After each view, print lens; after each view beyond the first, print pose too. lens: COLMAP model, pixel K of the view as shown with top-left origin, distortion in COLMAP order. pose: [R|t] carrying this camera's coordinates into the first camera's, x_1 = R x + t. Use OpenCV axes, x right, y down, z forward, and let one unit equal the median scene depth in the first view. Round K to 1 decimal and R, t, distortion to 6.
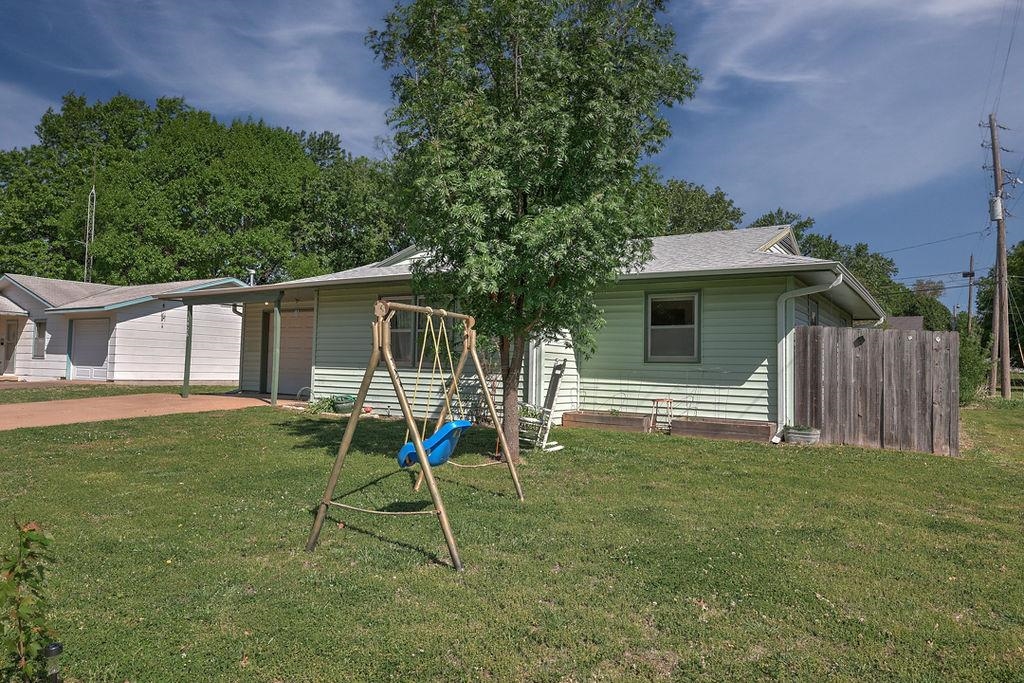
lens RADIAL K [[662.8, 0, 512.1], [0, 662.8, 341.6], [0, 0, 1]] dist [0.006923, -0.000100]
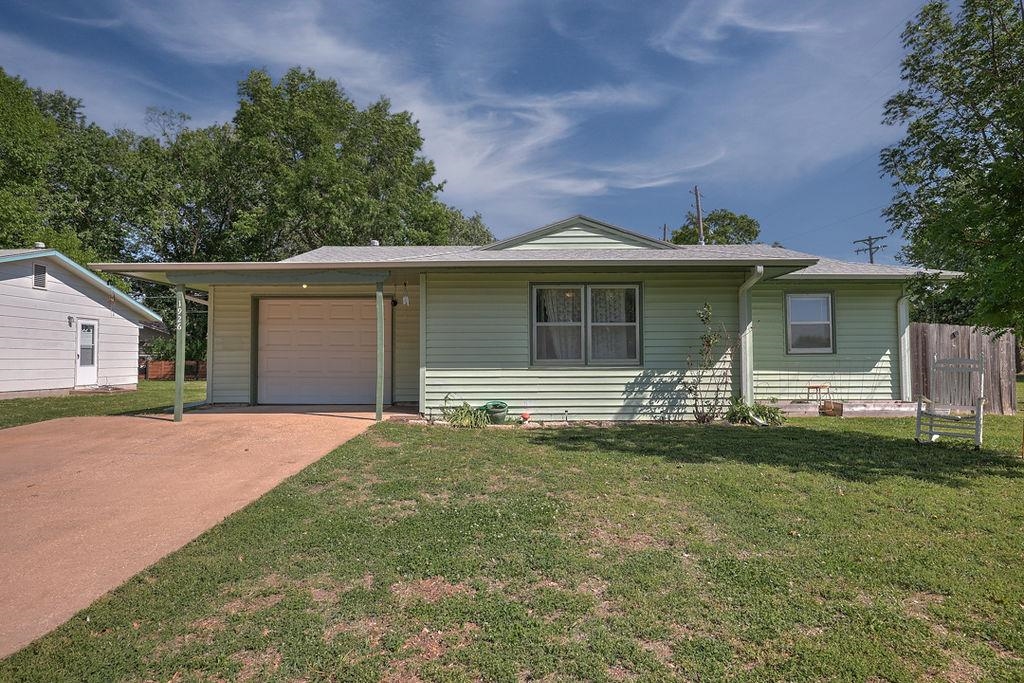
lens RADIAL K [[536.6, 0, 513.1], [0, 536.6, 341.6], [0, 0, 1]] dist [0.003614, -0.000891]
pose [[0.837177, -0.006858, 0.546889, -0.705761], [0.003163, 0.999965, 0.007698, 0.001365], [-0.546922, -0.004715, 0.837170, 0.504892]]
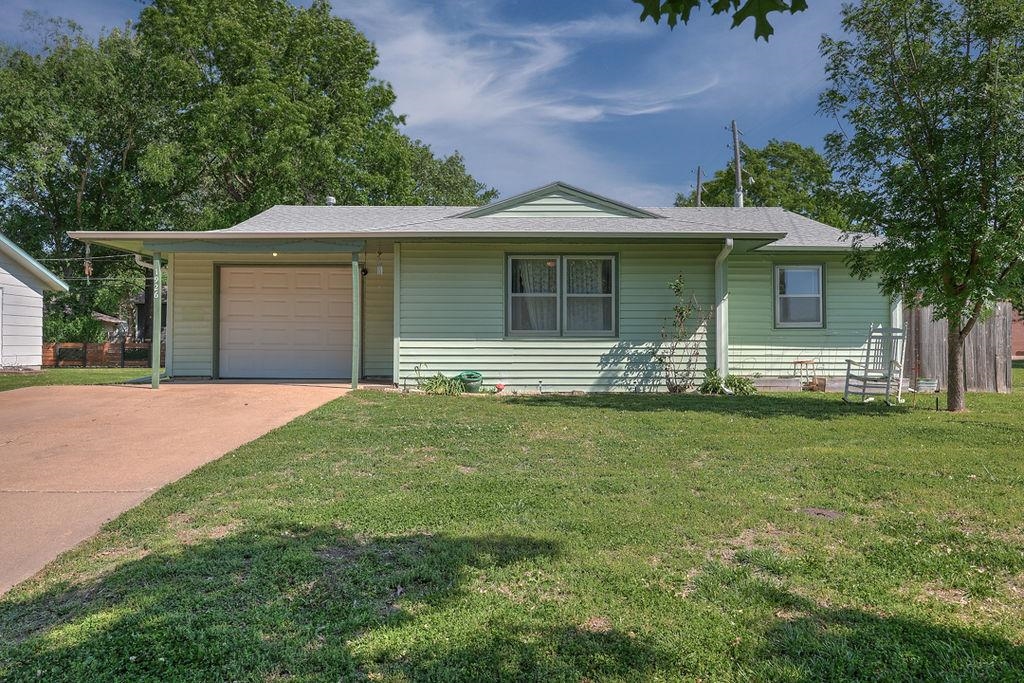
lens RADIAL K [[772.6, 0, 509.5], [0, 772.6, 344.1], [0, 0, 1]] dist [-0.000112, 0.003137]
pose [[0.830743, -0.015514, 0.556440, -0.881066], [-0.003412, 0.999451, 0.032959, 0.017213], [-0.556646, -0.029279, 0.830234, 0.202359]]
